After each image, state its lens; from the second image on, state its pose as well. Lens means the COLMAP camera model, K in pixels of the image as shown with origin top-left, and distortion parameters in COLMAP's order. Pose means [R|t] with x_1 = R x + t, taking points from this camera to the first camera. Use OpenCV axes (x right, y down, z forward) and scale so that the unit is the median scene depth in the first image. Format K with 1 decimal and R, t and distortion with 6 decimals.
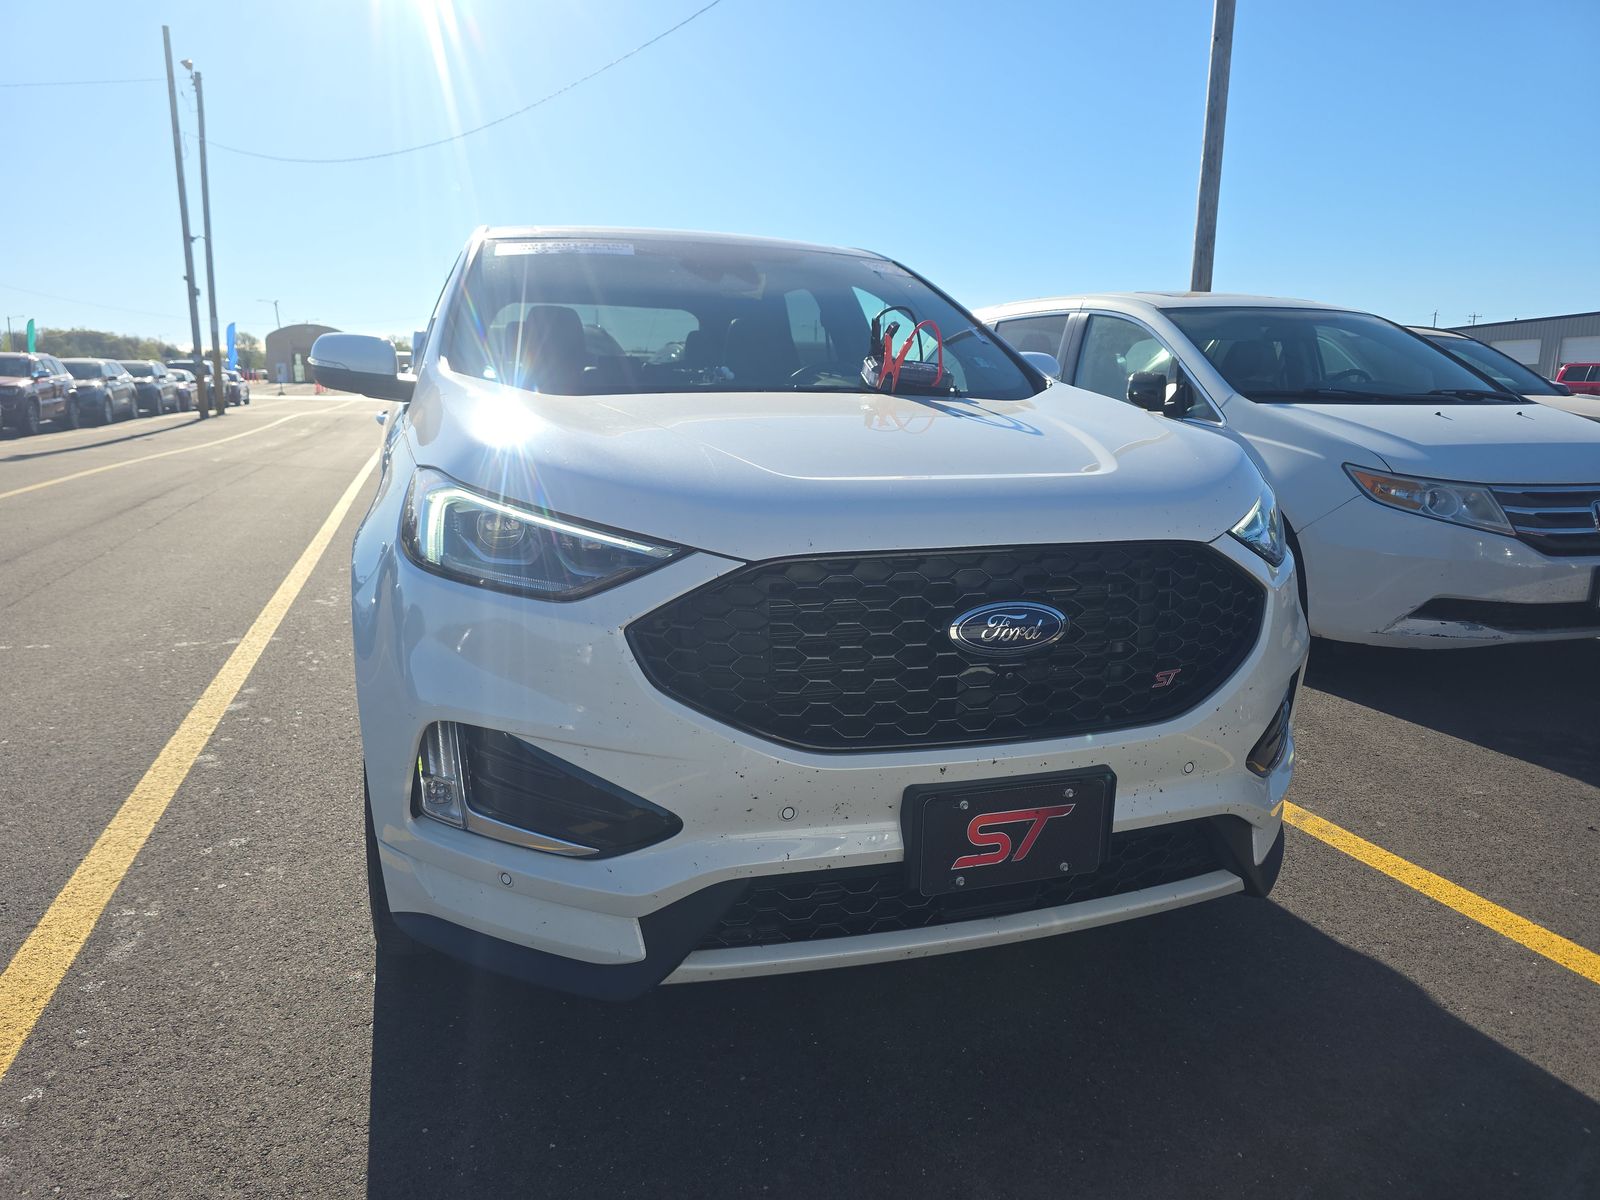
lens RADIAL K [[1180.0, 0, 829.0], [0, 1180.0, 595.7], [0, 0, 1]] dist [0.086880, -0.092093]
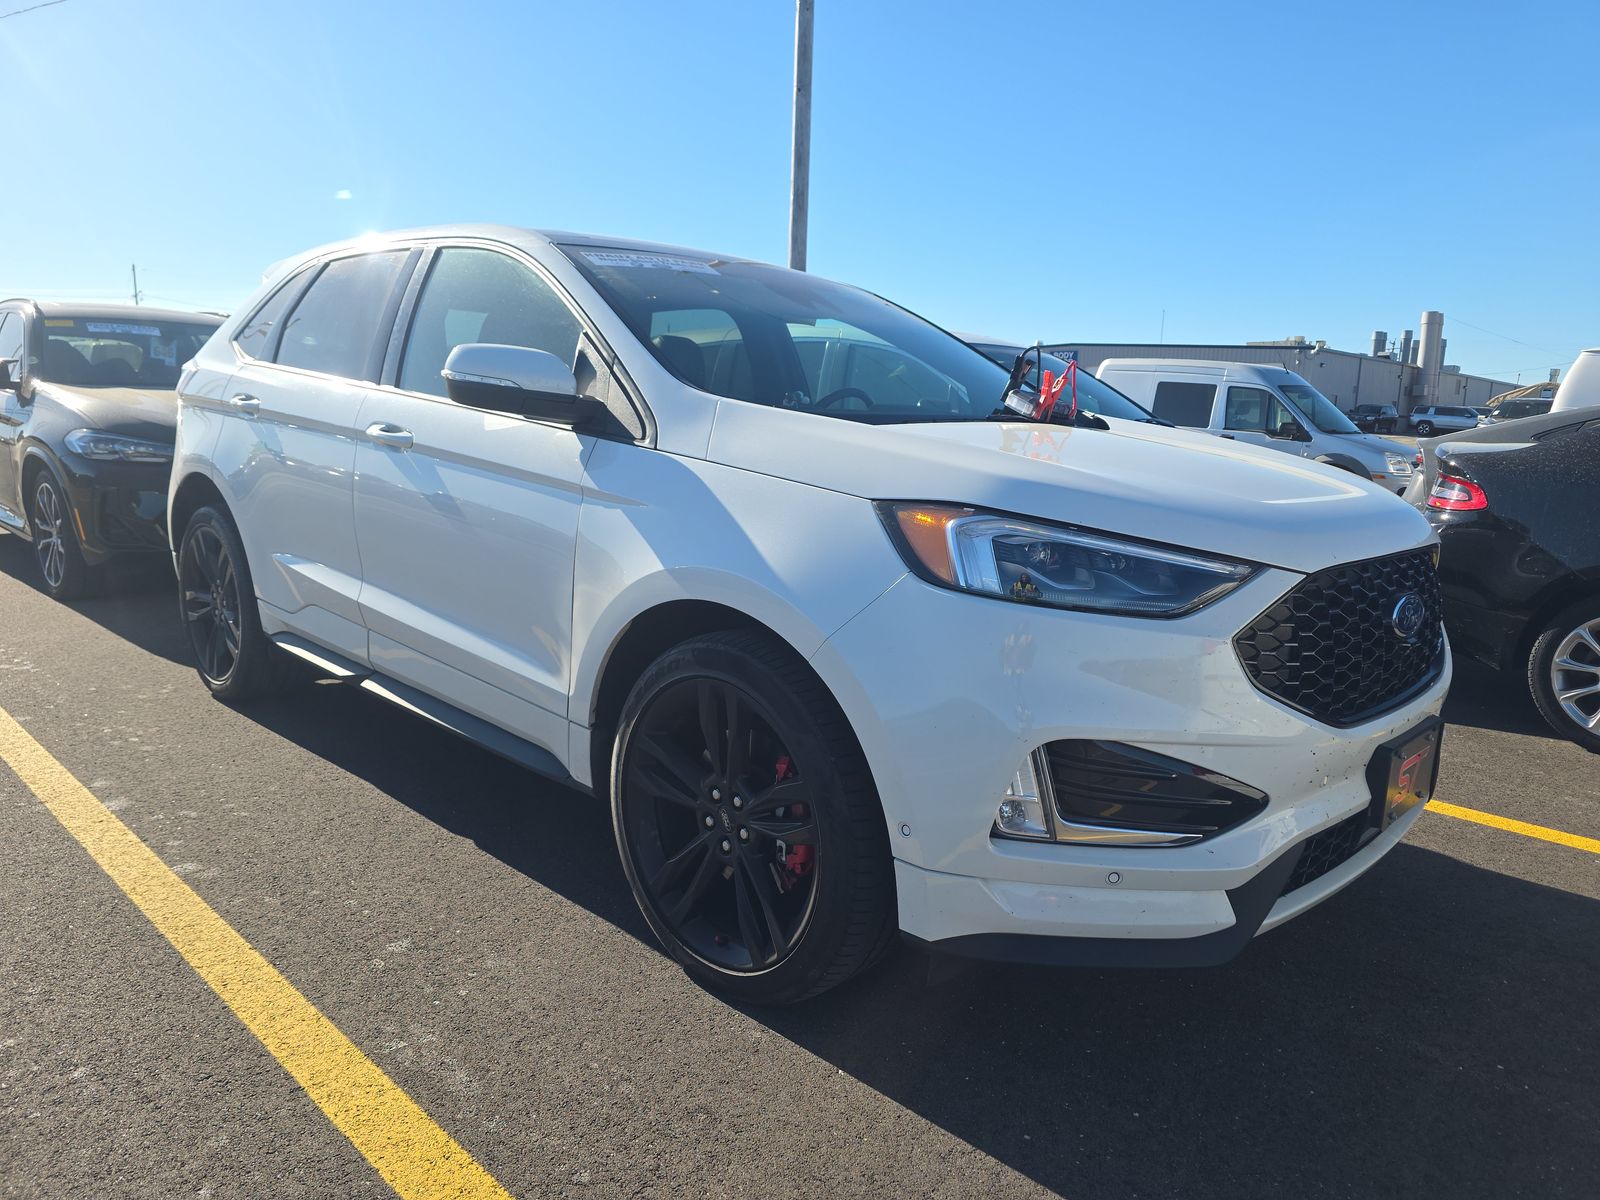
lens RADIAL K [[1180.0, 0, 829.0], [0, 1180.0, 595.7], [0, 0, 1]] dist [0.086880, -0.092093]
pose [[0.860457, -0.061537, 0.505794, -1.043825], [0.062727, 0.997922, 0.014701, -0.052125], [-0.505647, 0.019078, 0.862529, 0.192607]]
